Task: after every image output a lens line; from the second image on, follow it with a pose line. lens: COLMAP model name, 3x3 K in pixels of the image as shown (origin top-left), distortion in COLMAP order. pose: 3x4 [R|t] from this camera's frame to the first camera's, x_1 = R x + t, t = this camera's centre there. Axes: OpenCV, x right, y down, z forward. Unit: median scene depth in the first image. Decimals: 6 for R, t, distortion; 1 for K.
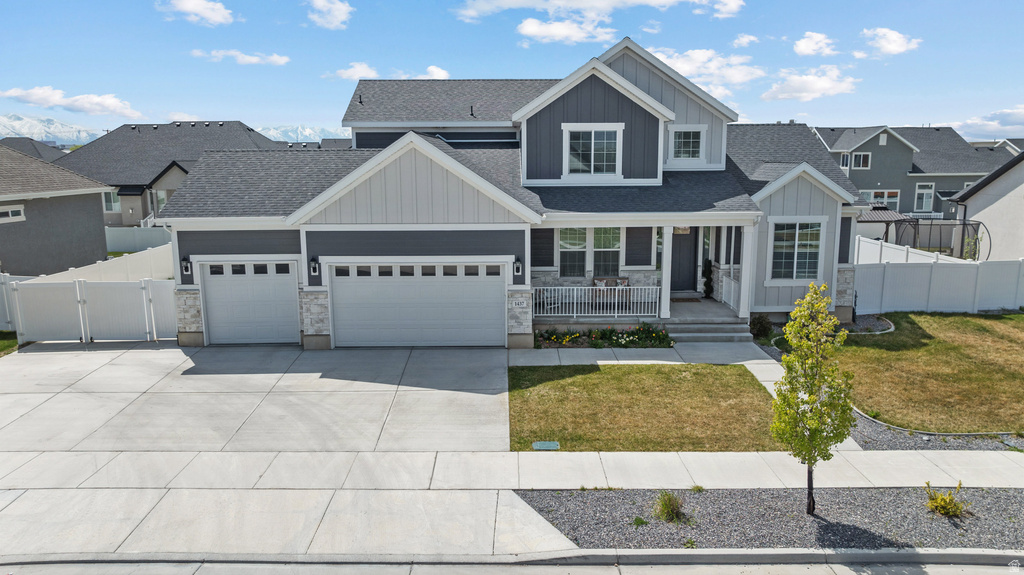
lens RADIAL K [[722.6, 0, 516.4], [0, 722.6, 288.1], [0, 0, 1]] dist [-0.047311, 0.058486]
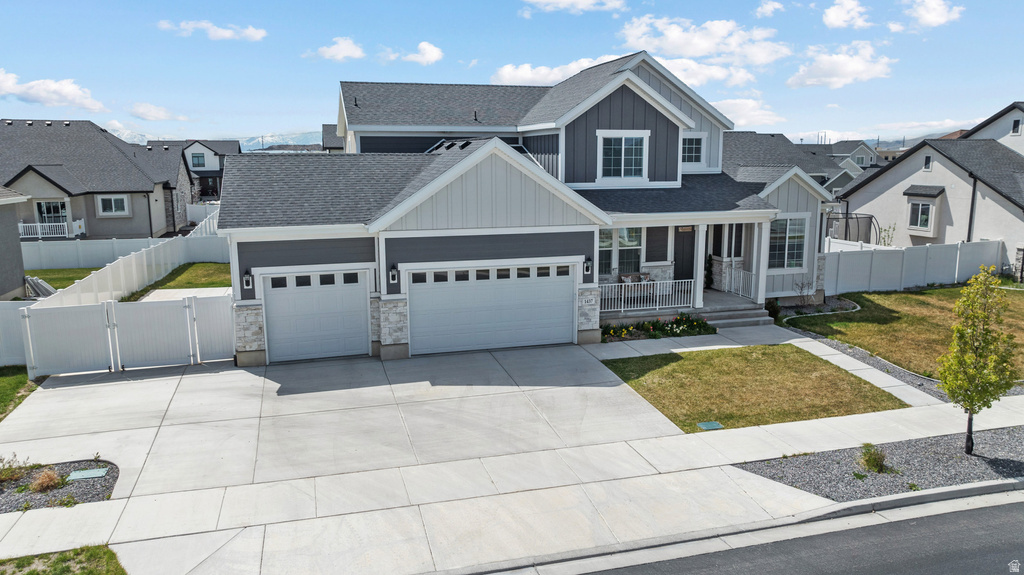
lens RADIAL K [[722.6, 0, 517.2], [0, 722.6, 286.7], [0, 0, 1]] dist [-0.047311, 0.058486]
pose [[0.962222, -0.047566, 0.268079, -0.379114], [0.049007, 0.998798, 0.001318, -0.006079], [-0.267819, 0.011869, 0.963396, 0.014317]]
